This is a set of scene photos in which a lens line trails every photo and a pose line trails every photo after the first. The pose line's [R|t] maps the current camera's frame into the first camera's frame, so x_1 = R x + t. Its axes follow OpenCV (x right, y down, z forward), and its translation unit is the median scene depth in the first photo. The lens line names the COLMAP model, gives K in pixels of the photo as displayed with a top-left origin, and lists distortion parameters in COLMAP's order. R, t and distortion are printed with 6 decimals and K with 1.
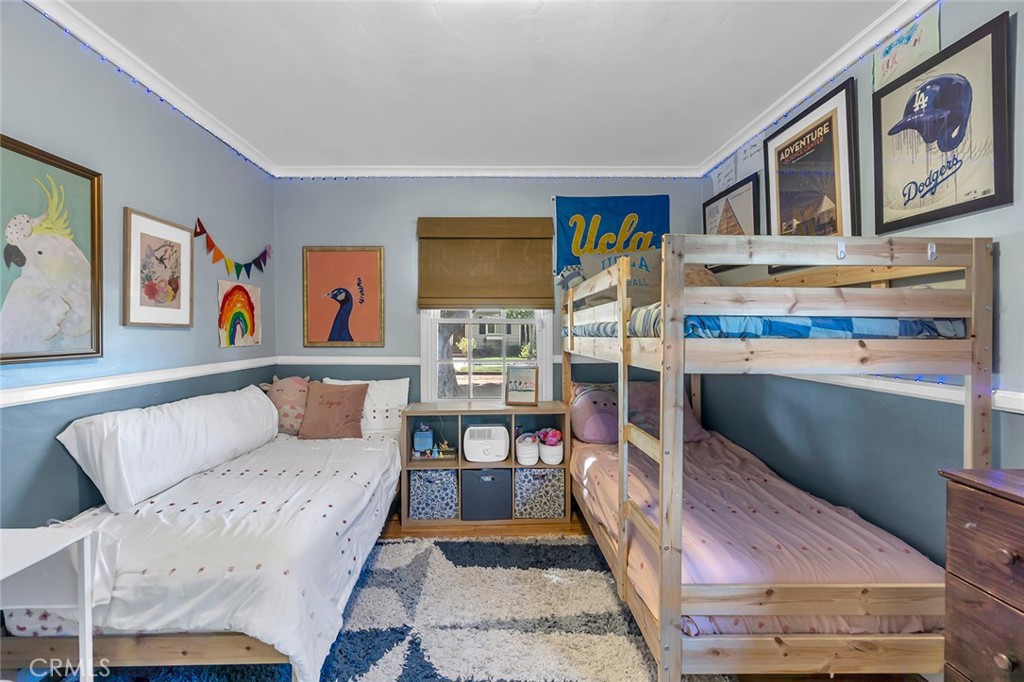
lens RADIAL K [[441.6, 0, 490.7], [0, 441.6, 334.1], [0, 0, 1]] dist [-0.003882, -0.000091]
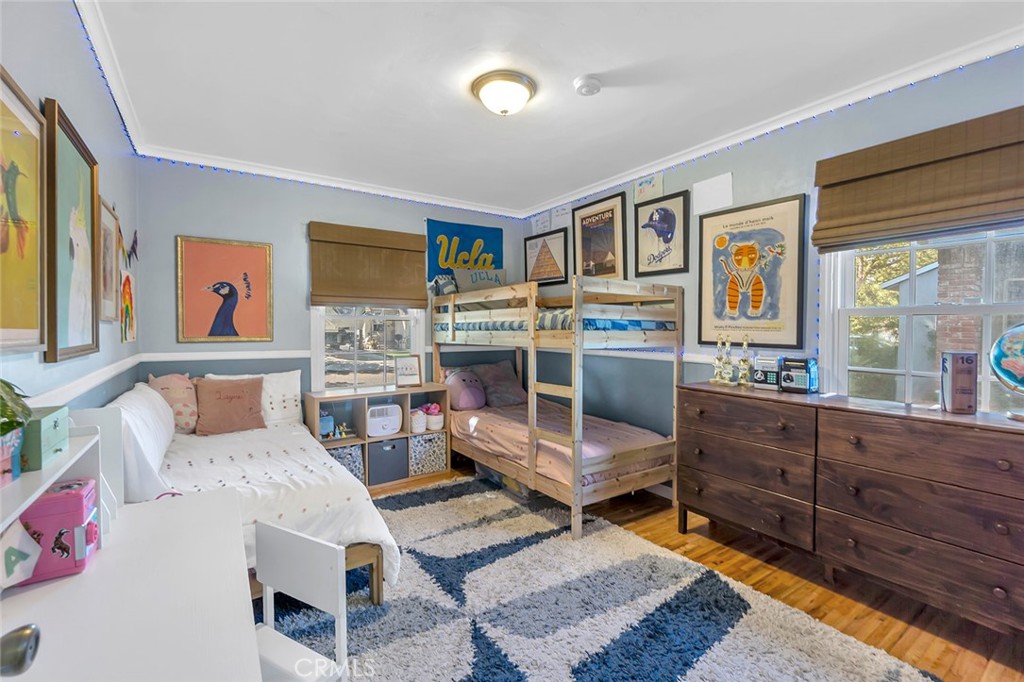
lens RADIAL K [[451.5, 0, 497.5], [0, 451.5, 334.9], [0, 0, 1]] dist [-0.002995, -0.000248]
pose [[0.835078, -0.006553, 0.550092, -0.456727], [0.000610, 0.999939, 0.010984, 0.003361], [-0.550131, -0.008837, 0.835032, -0.206488]]
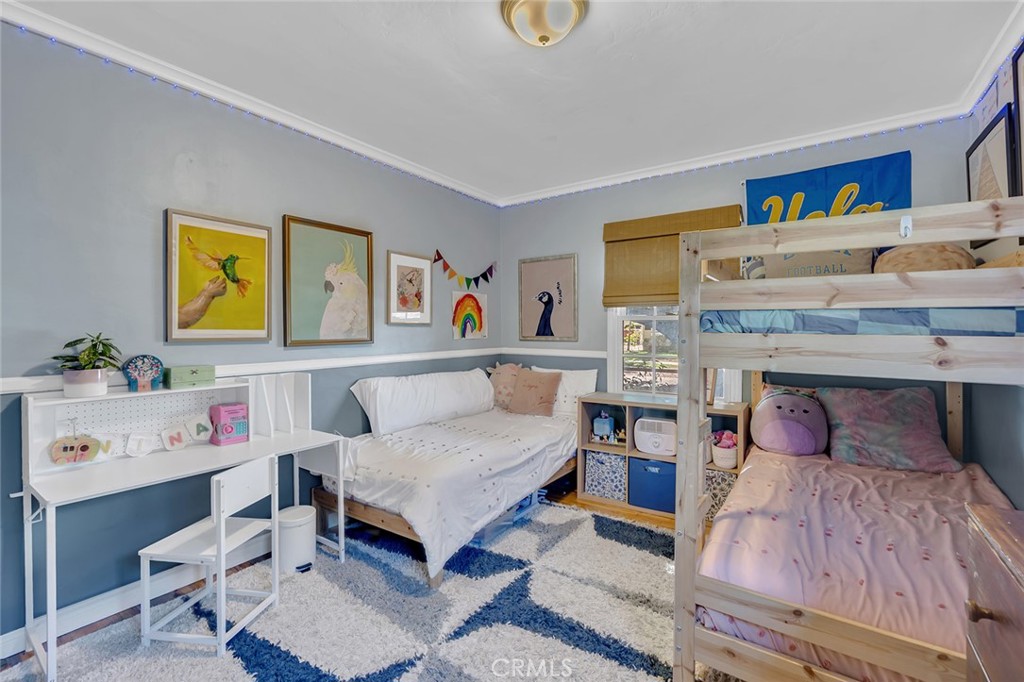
lens RADIAL K [[441.4, 0, 509.3], [0, 441.4, 333.9], [0, 0, 1]] dist [-0.000614, 0.000258]
pose [[0.818217, 0.006701, -0.574870, 0.321612], [-0.003060, 0.999969, 0.007301, 0.002302], [0.574901, -0.004215, 0.818212, -0.041829]]
